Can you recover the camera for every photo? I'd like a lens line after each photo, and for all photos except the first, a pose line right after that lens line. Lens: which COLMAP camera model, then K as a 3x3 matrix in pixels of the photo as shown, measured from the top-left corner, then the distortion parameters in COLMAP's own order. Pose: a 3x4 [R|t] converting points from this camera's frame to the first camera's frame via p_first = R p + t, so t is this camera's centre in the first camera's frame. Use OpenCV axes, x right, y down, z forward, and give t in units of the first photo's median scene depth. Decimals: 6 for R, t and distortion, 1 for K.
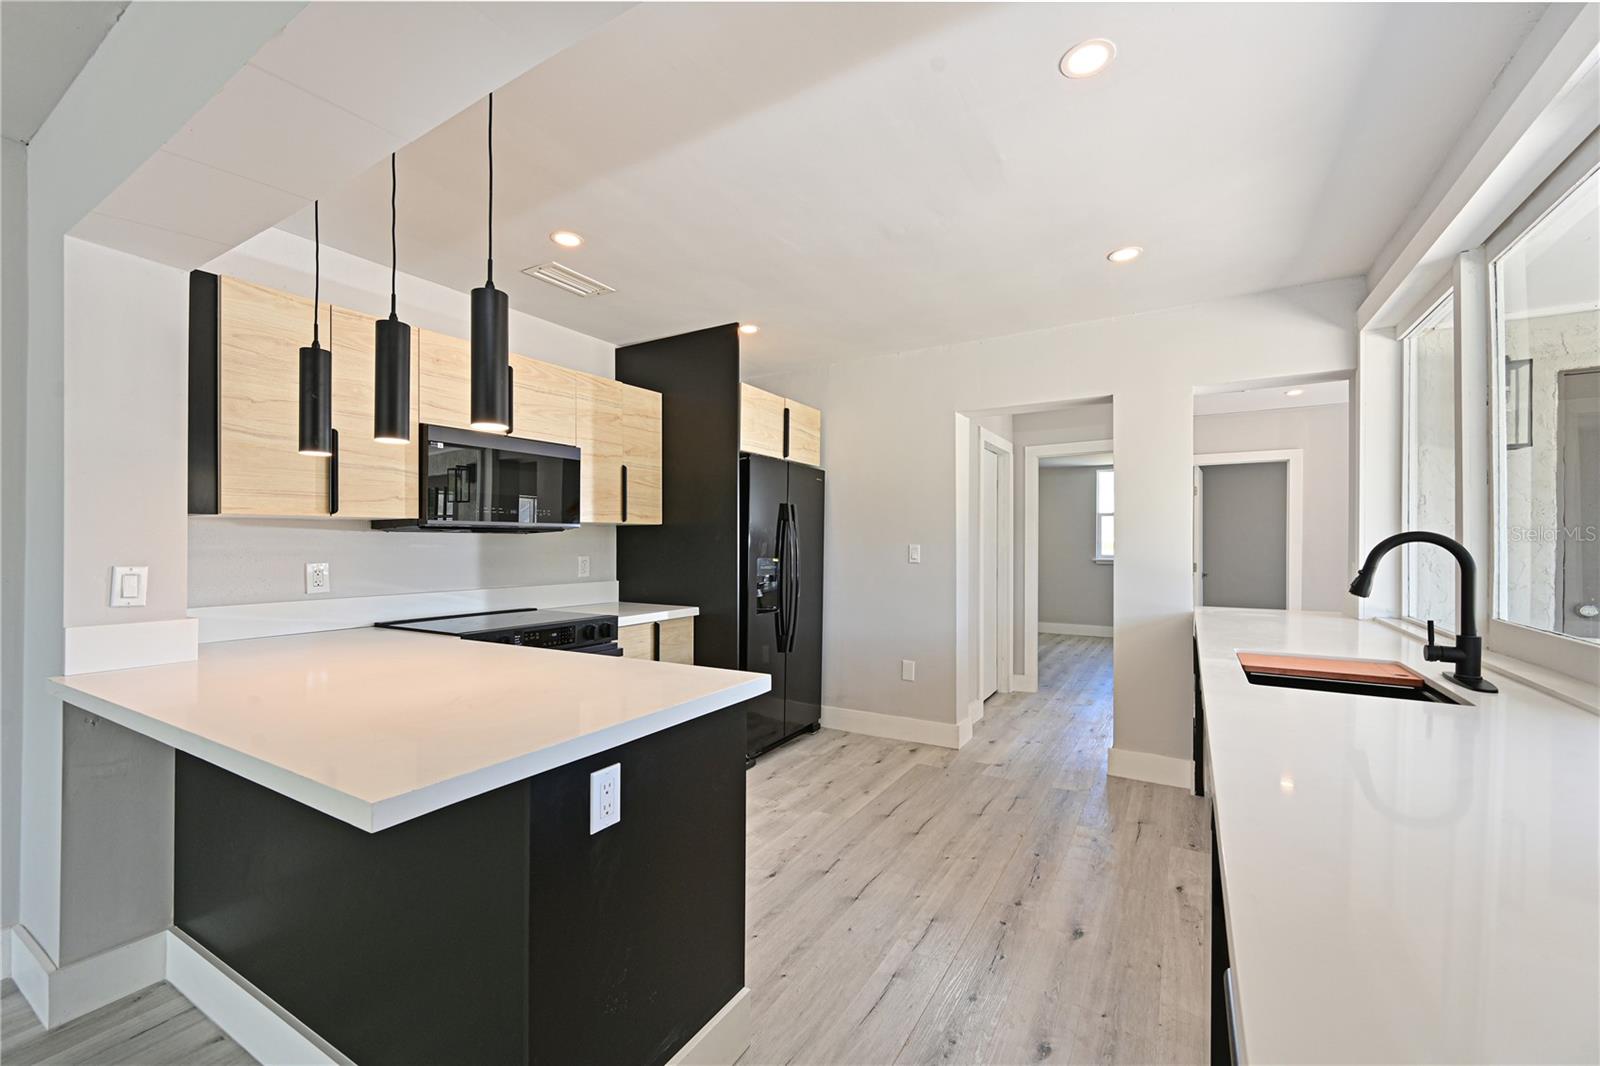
lens RADIAL K [[641.3, 0, 796.1], [0, 641.3, 536.4], [0, 0, 1]] dist [-0.001193, -0.000168]
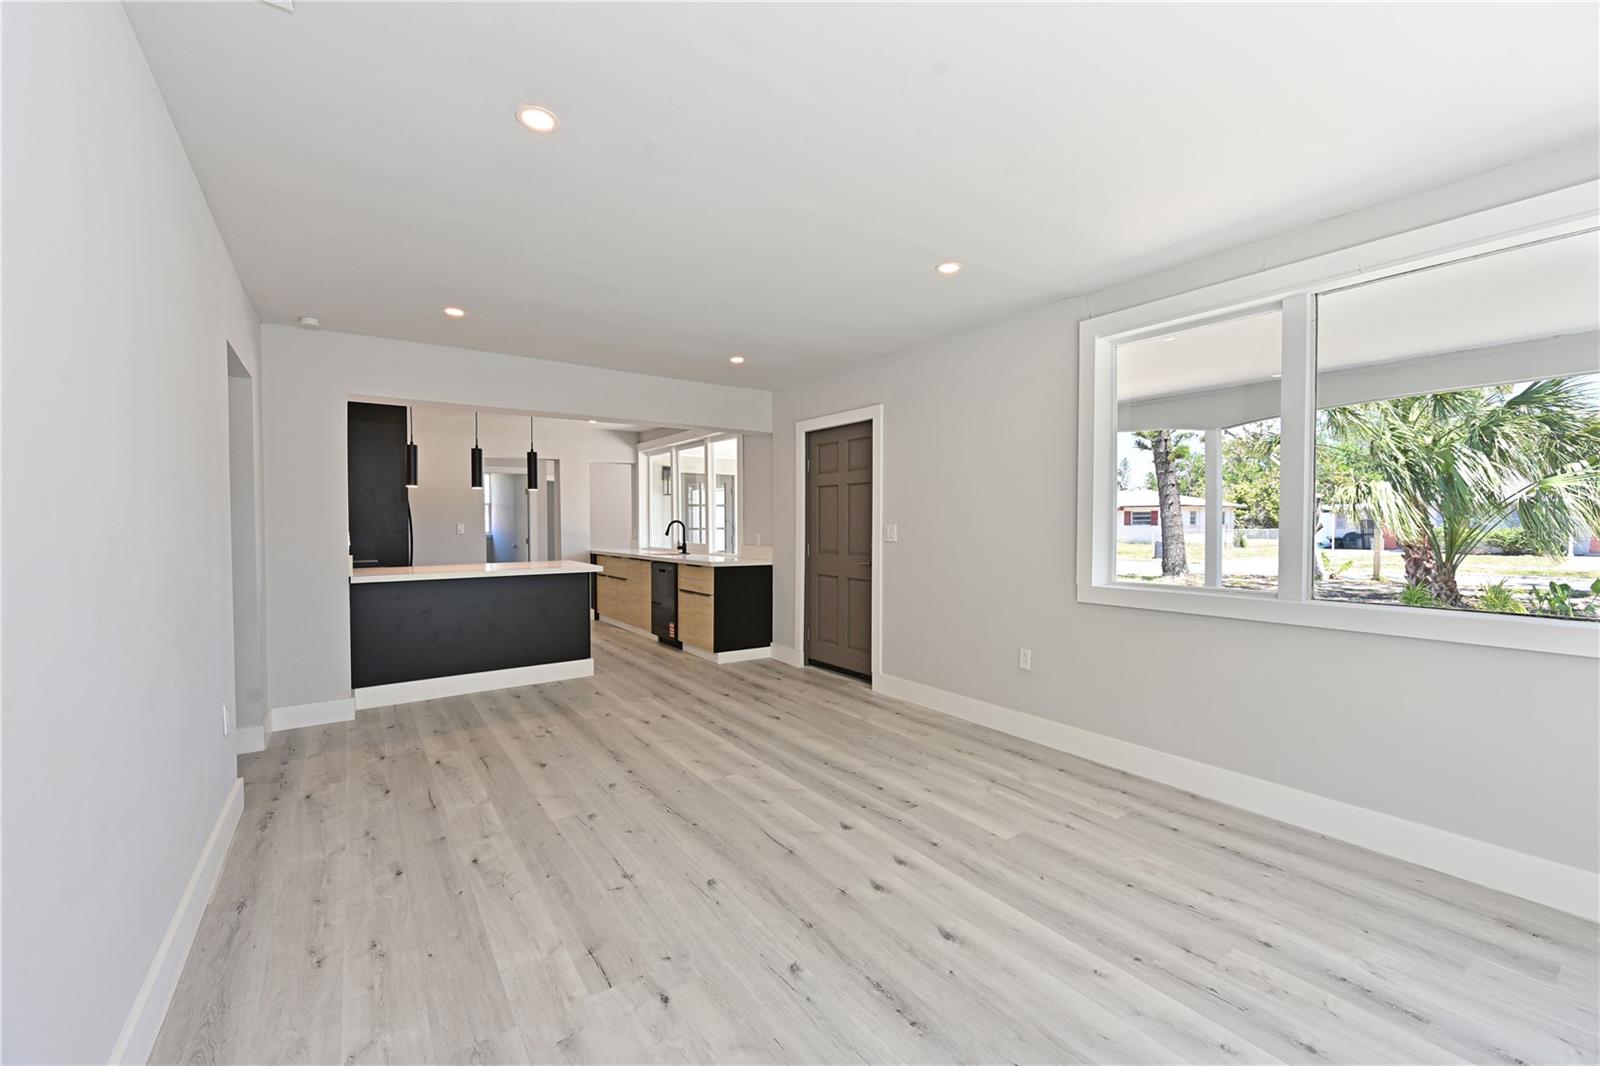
lens RADIAL K [[641.3, 0, 796.1], [0, 641.3, 536.4], [0, 0, 1]] dist [-0.001193, -0.000168]
pose [[0.405956, -0.019496, 0.913685, -2.270357], [-0.005301, 0.999705, 0.023687, -0.006363], [-0.913877, -0.014460, 0.405733, -1.285802]]
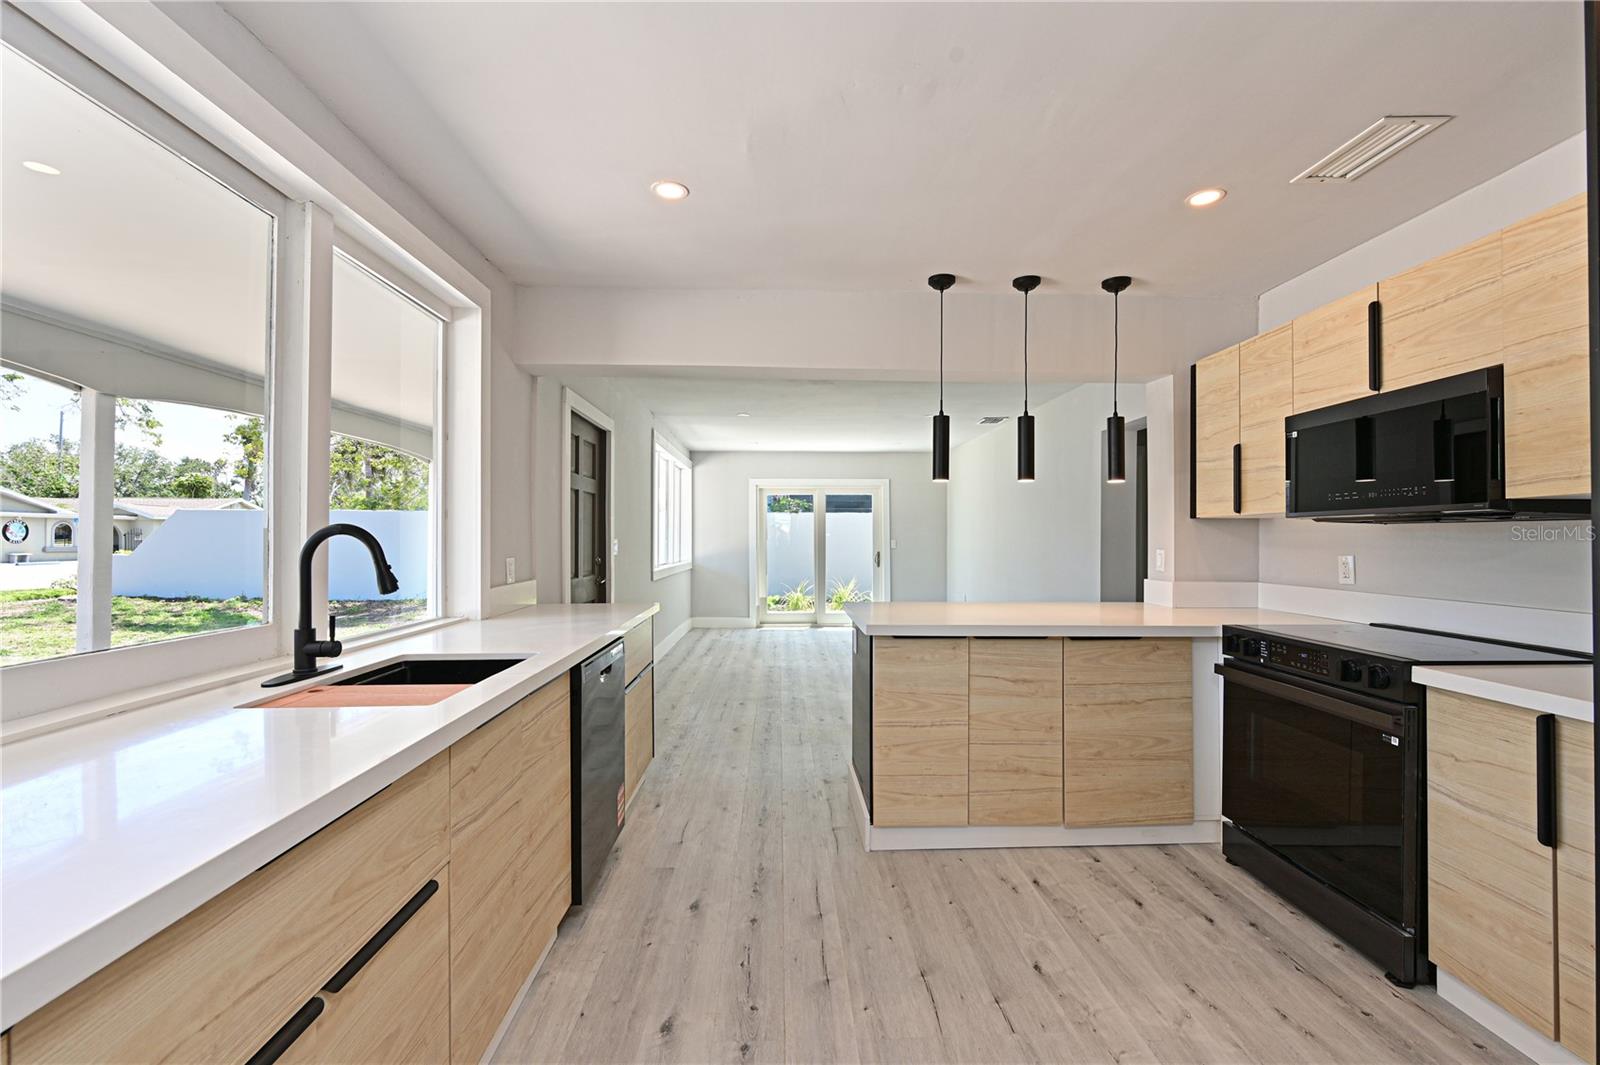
lens RADIAL K [[641.3, 0, 796.1], [0, 641.3, 535.9], [0, 0, 1]] dist [-0.001193, -0.000168]
pose [[-0.835733, -0.000521, -0.549136, 0.778693], [0.004288, 0.999963, -0.007474, 0.016233], [0.549120, -0.008601, -0.835699, 1.843556]]
